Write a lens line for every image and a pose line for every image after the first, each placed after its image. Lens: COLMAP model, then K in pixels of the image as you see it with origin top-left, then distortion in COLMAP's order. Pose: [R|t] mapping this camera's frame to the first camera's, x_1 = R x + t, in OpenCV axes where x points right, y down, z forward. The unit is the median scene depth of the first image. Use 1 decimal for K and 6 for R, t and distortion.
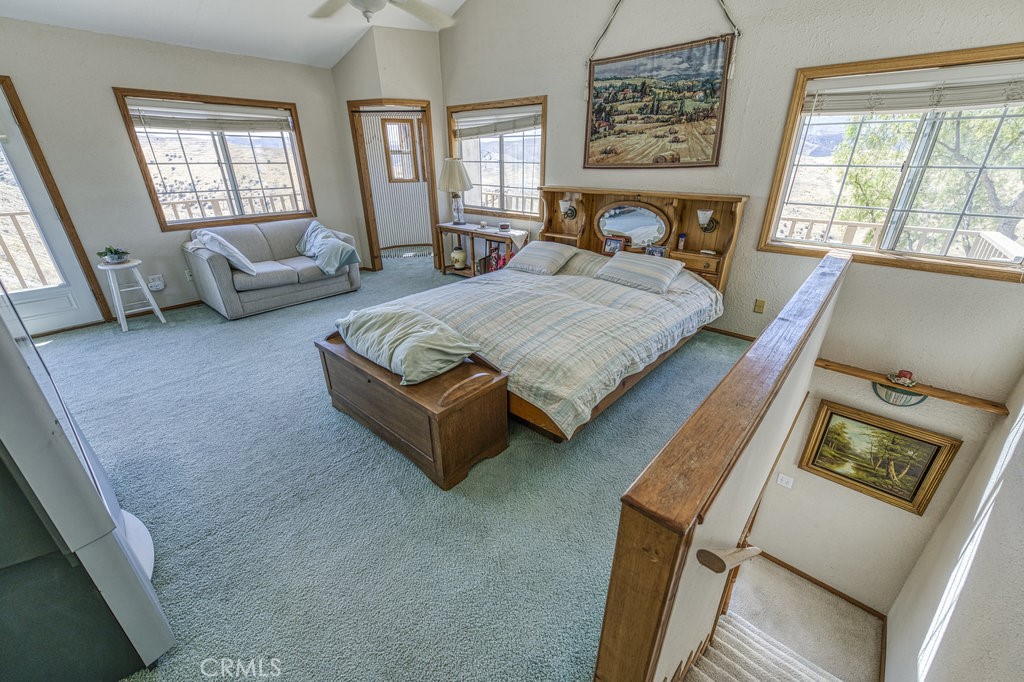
lens RADIAL K [[405.8, 0, 502.4], [0, 405.8, 342.7], [0, 0, 1]] dist [0.005519, -0.001523]
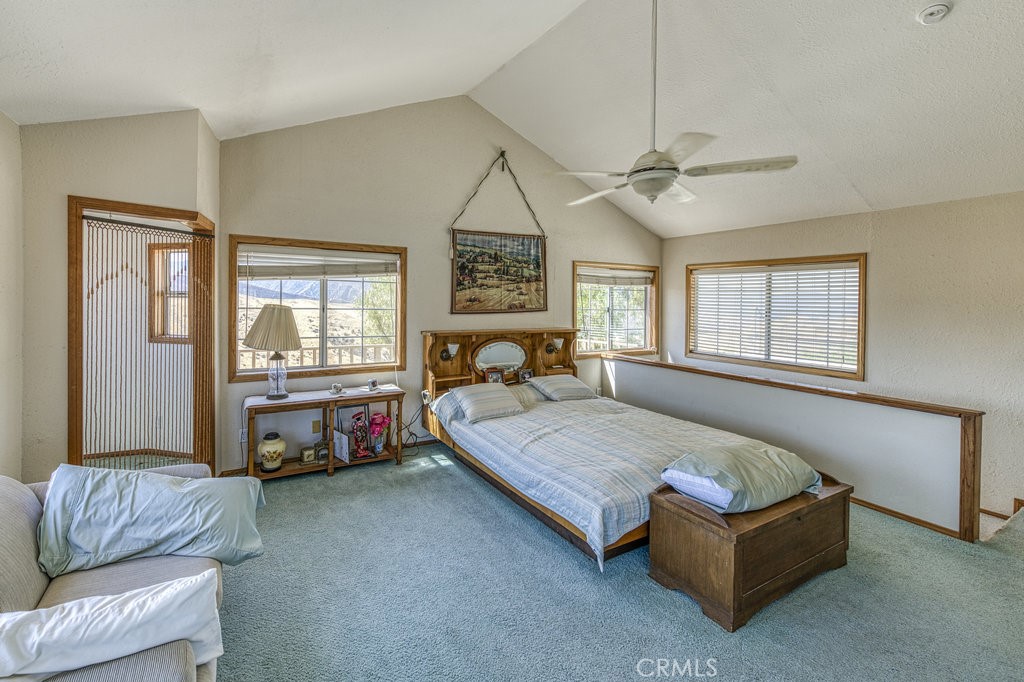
lens RADIAL K [[434.6, 0, 479.5], [0, 434.6, 301.6], [0, 0, 1]] dist [0.009607, 0.000057]
pose [[0.329283, 0.001440, 0.944230, -0.936270], [0.381773, 0.914413, -0.134531, -0.306556], [-0.863610, 0.404780, 0.300551, 0.644148]]
